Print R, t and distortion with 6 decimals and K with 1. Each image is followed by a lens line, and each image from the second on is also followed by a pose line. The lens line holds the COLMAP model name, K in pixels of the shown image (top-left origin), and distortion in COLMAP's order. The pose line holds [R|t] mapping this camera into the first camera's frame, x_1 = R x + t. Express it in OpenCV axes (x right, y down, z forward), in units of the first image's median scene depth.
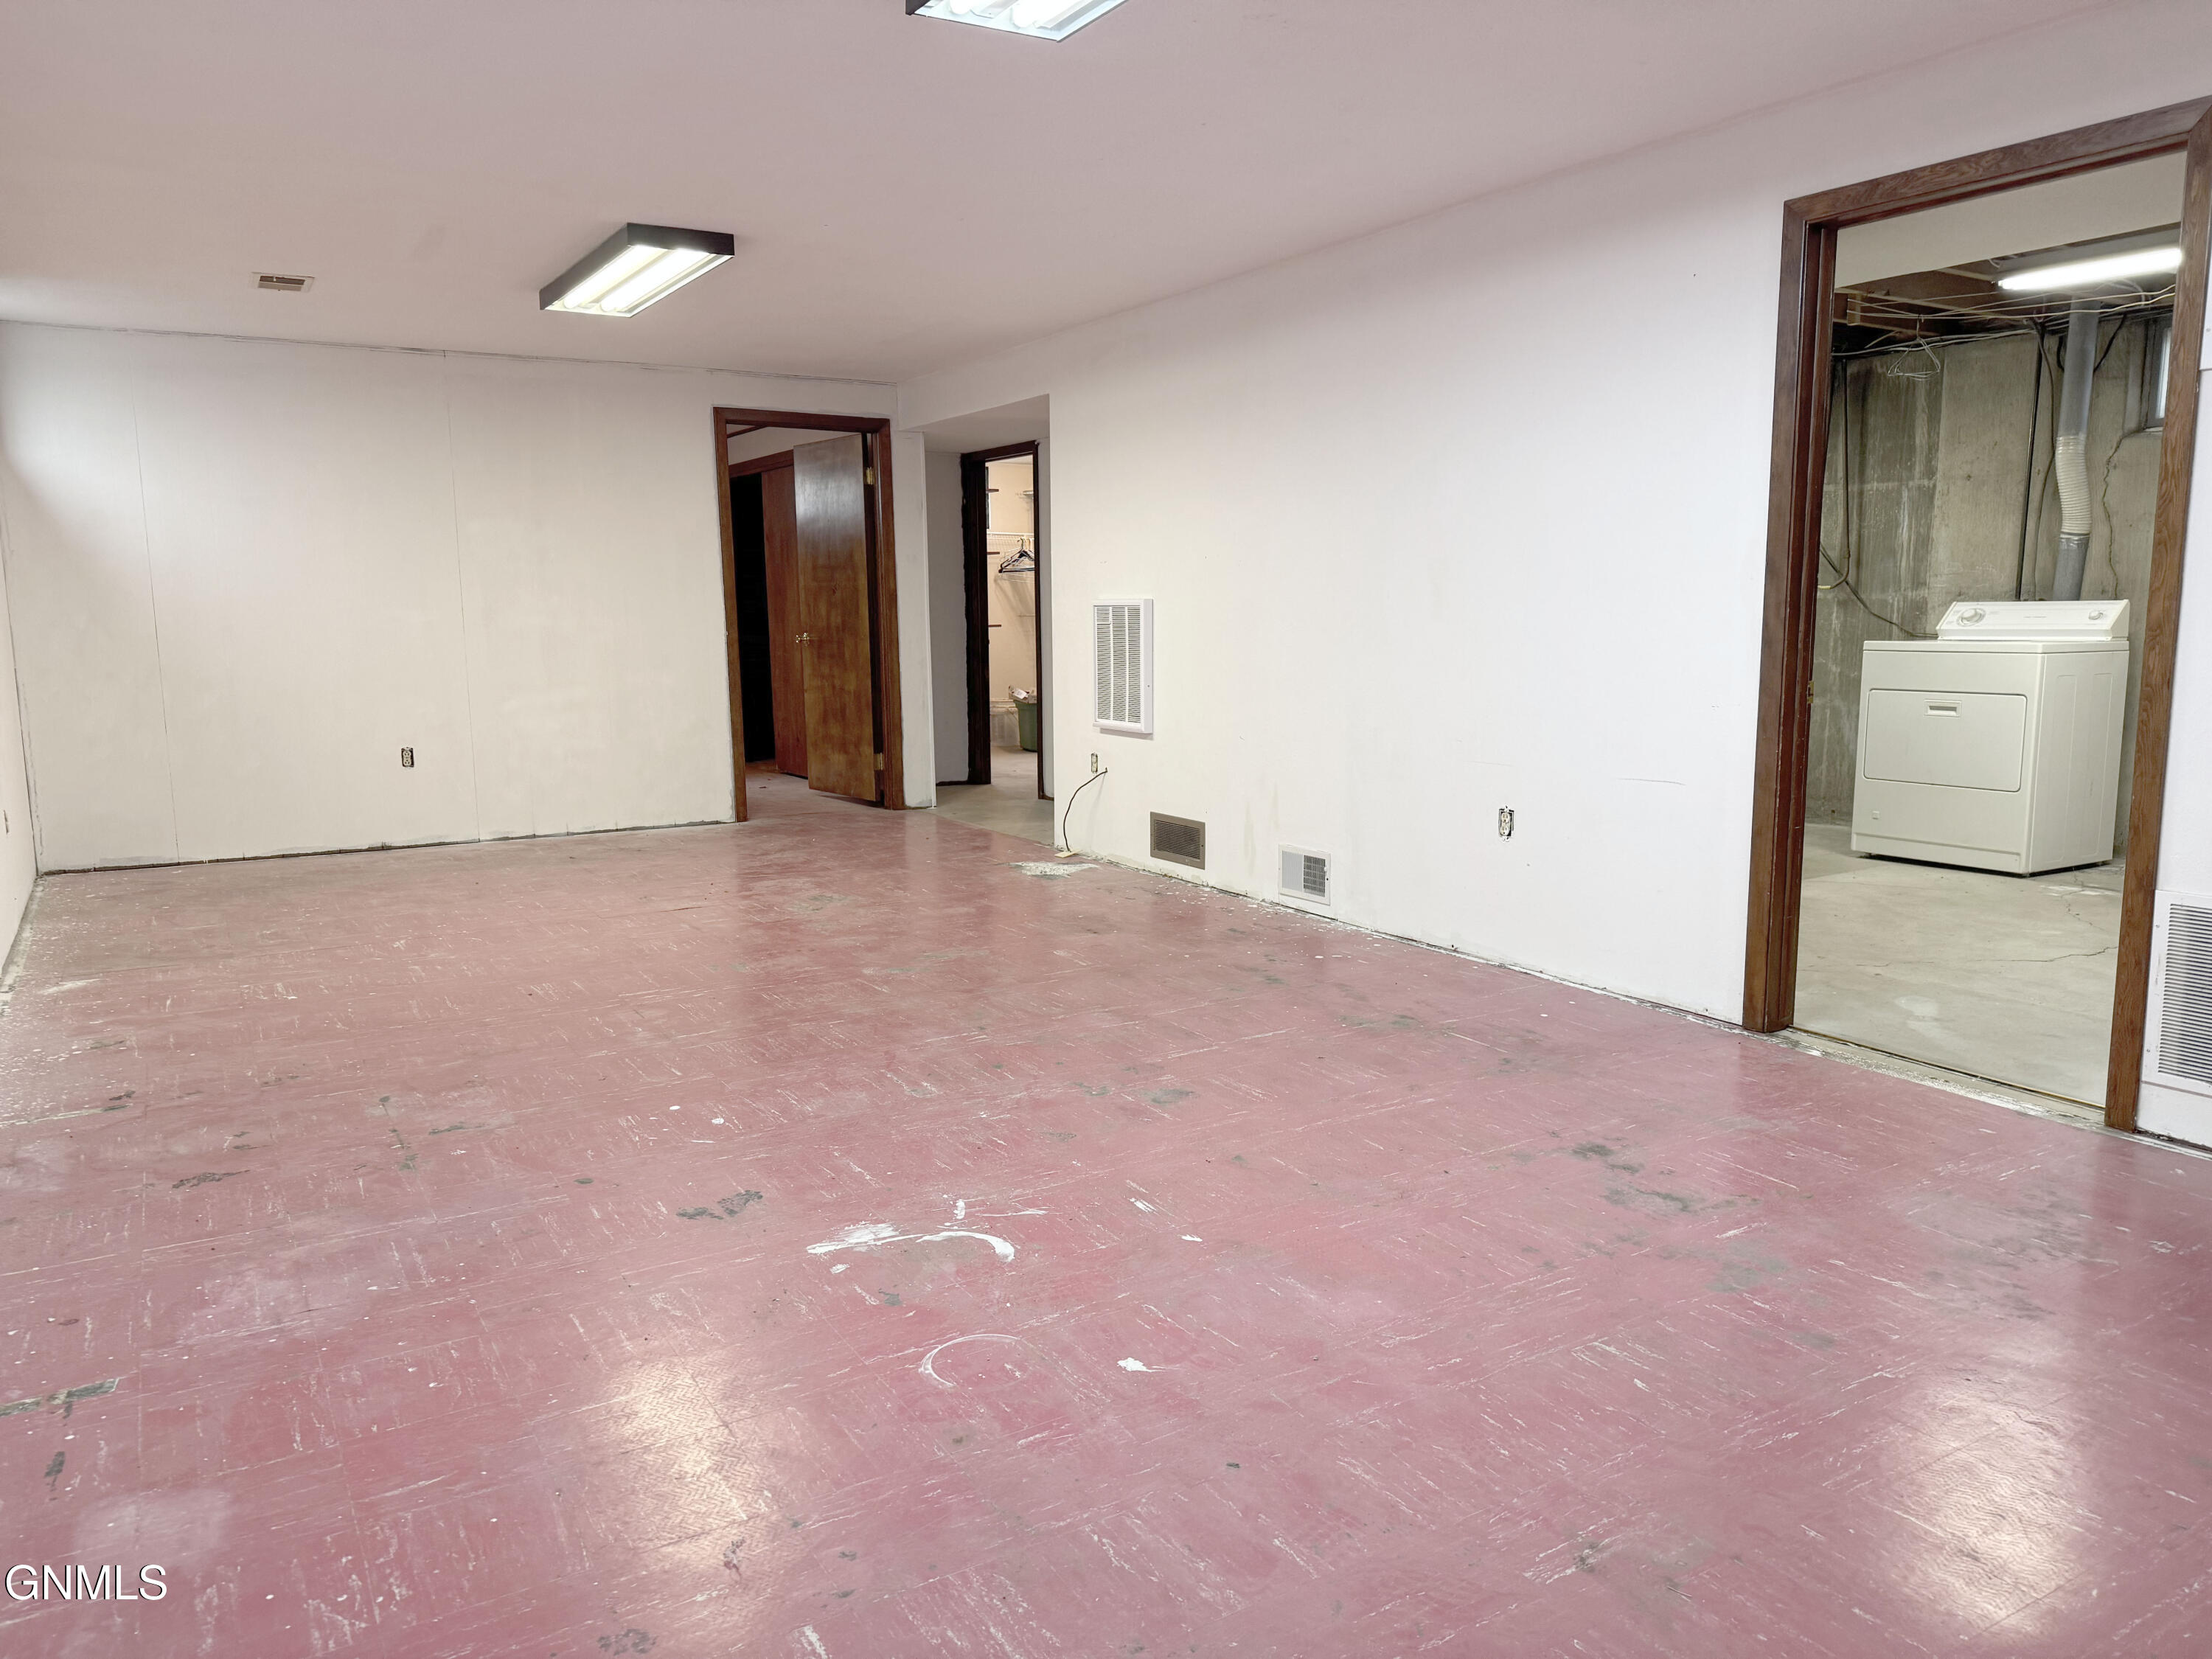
lens RADIAL K [[1588.6, 0, 1127.3], [0, 1588.6, 821.2], [0, 0, 1]] dist [0.070939, -0.002654]
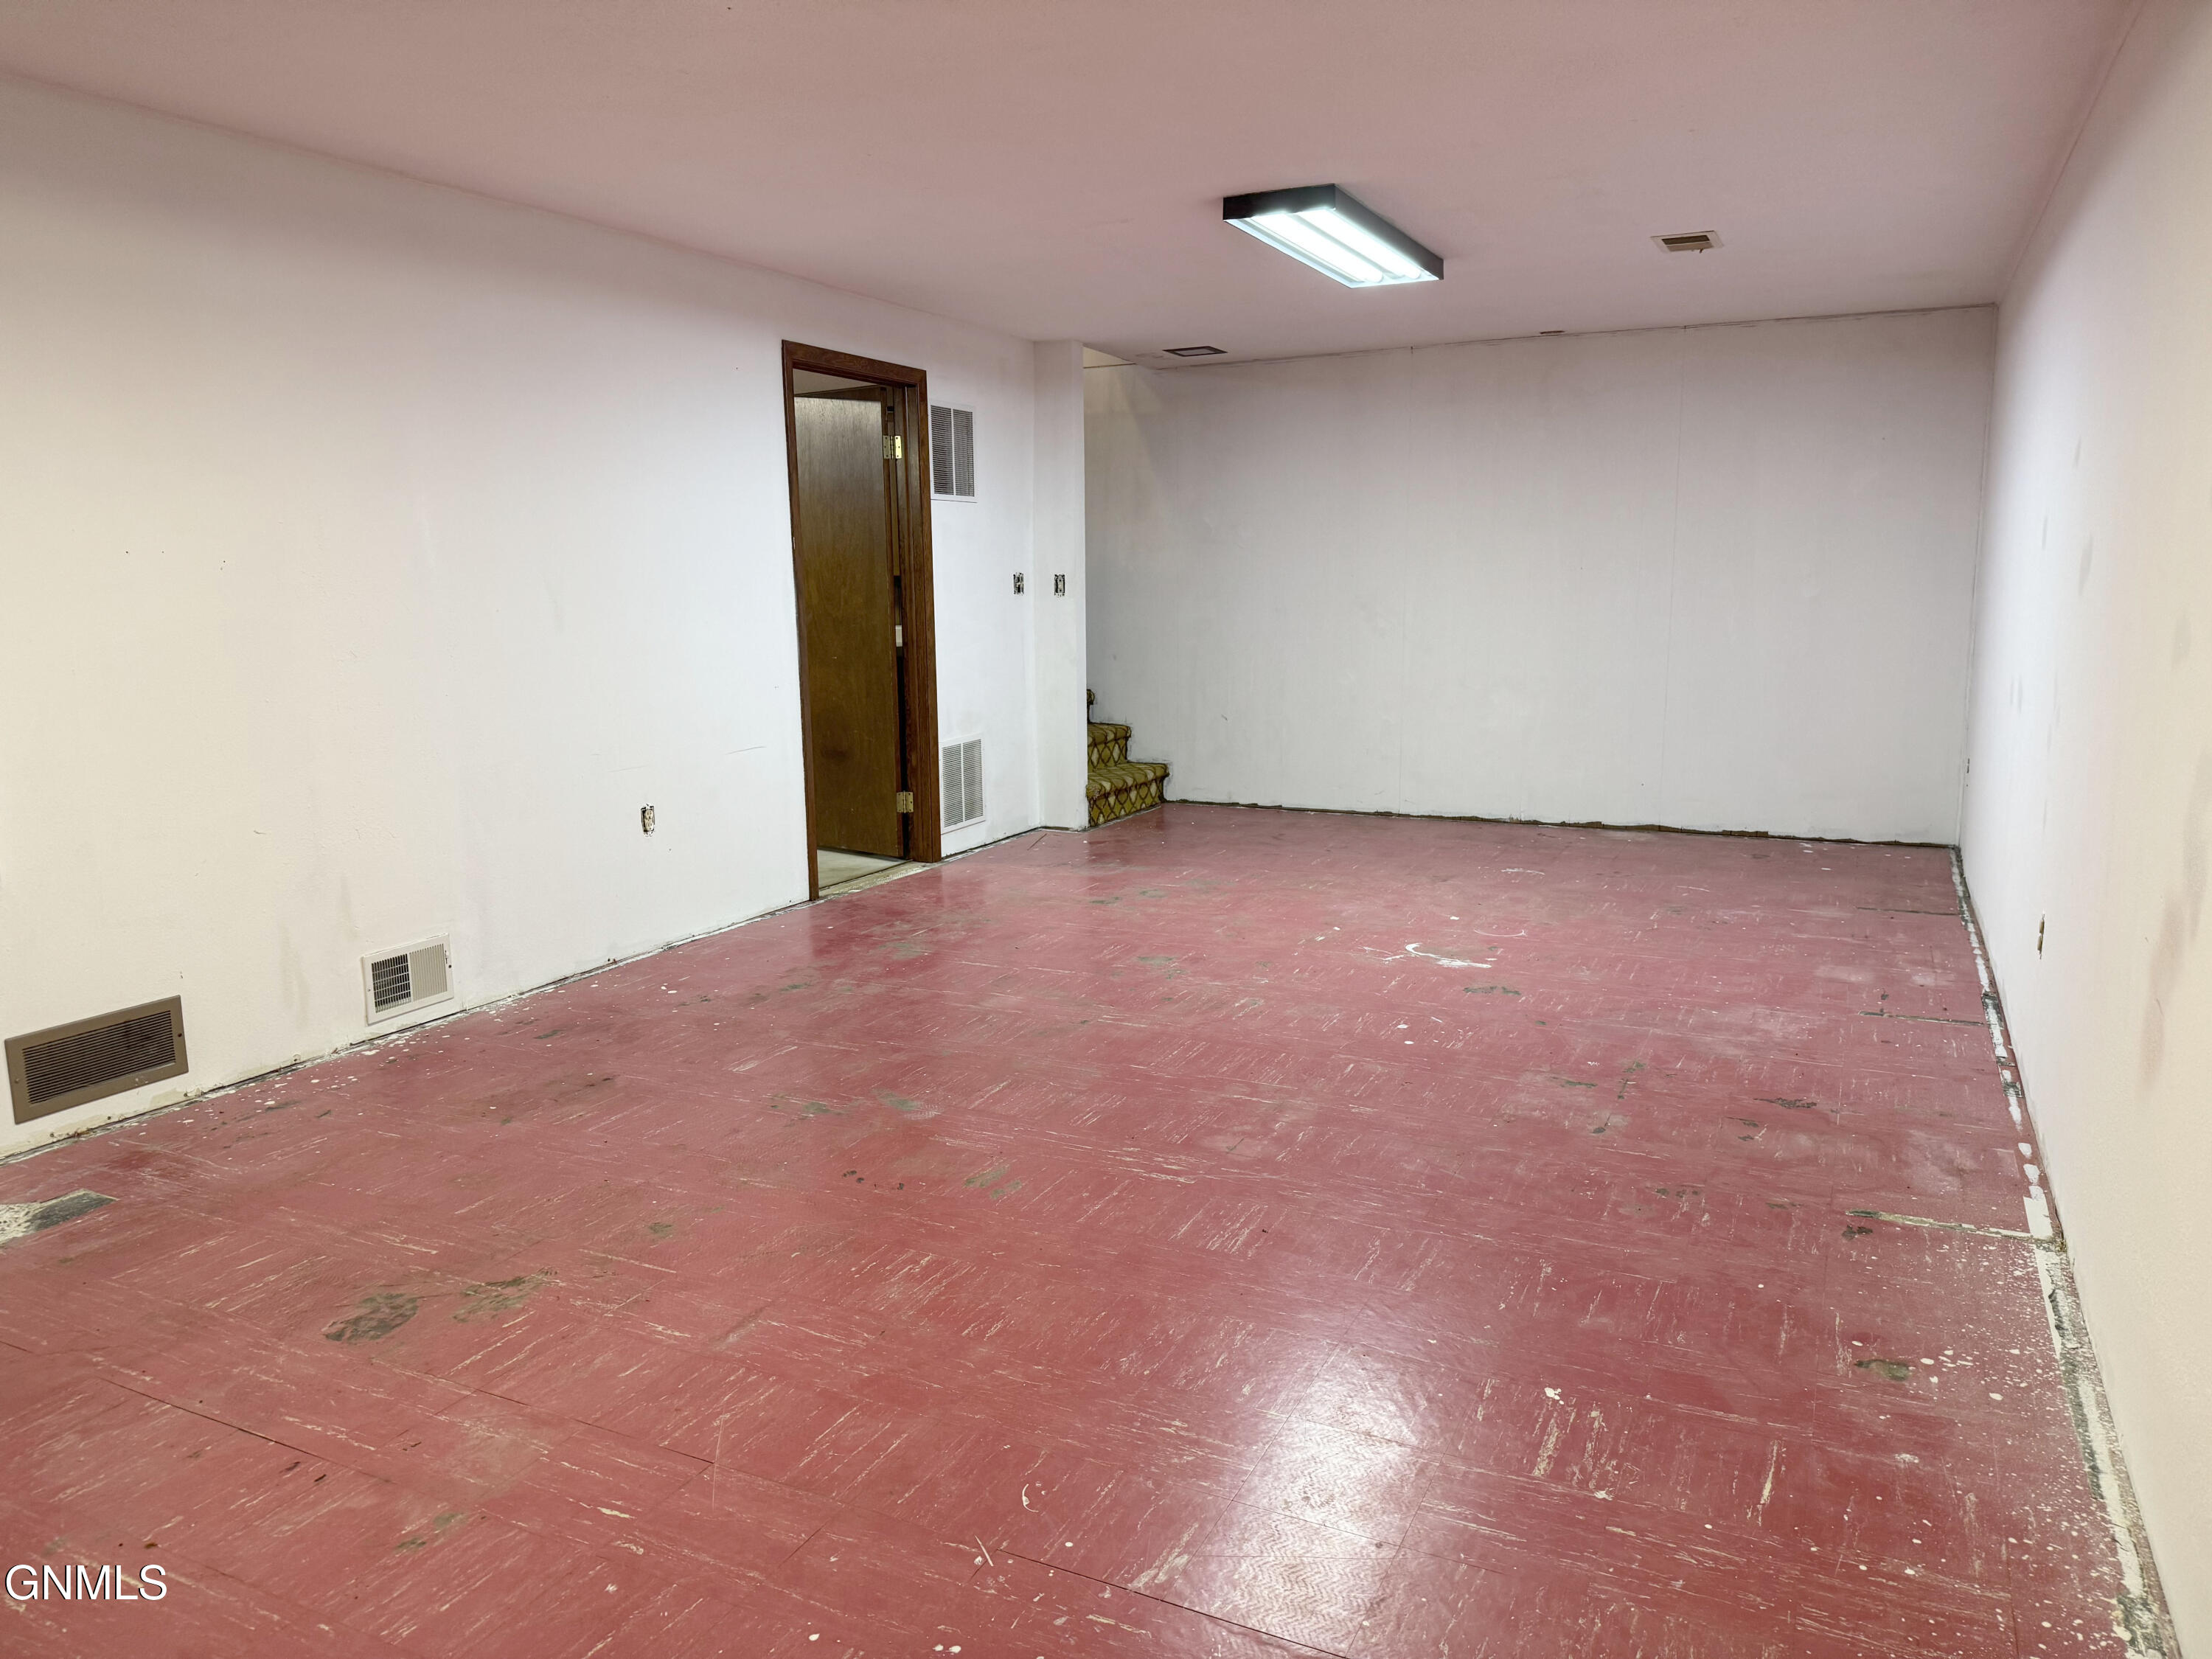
lens RADIAL K [[1514.4, 0, 1106.0], [0, 1514.4, 829.5], [0, 0, 1]] dist [0.301663, -0.289758]
pose [[-0.548926, -0.125909, 0.826334, -1.158153], [0.121148, 0.966167, 0.227693, -0.280553], [-0.827045, 0.225095, -0.515101, 1.856477]]
